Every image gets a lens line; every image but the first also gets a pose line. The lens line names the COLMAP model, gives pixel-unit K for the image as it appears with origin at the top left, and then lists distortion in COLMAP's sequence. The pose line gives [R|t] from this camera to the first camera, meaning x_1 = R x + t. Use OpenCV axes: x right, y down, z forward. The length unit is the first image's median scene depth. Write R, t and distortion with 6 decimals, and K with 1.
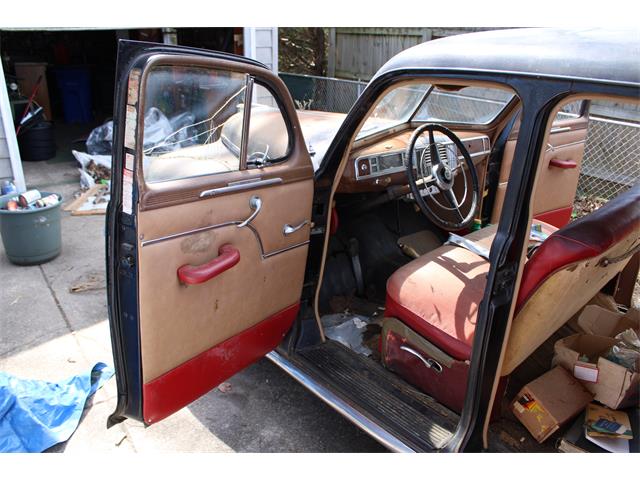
lens RADIAL K [[566.7, 0, 320.0], [0, 566.7, 240.0], [0, 0, 1]] dist [-0.009520, -0.001895]
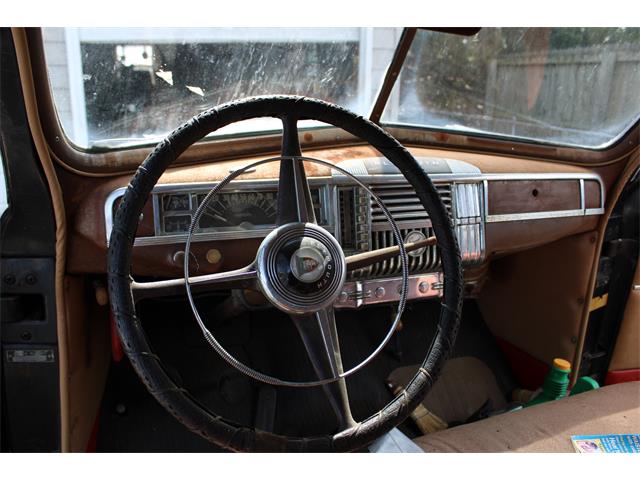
lens RADIAL K [[566.7, 0, 320.0], [0, 566.7, 240.0], [0, 0, 1]] dist [-0.009520, -0.001895]
pose [[0.944551, 0.110756, -0.309121, 0.215006], [-0.135531, 0.988967, -0.059790, -0.074477], [0.299088, 0.098370, 0.949141, 0.490314]]
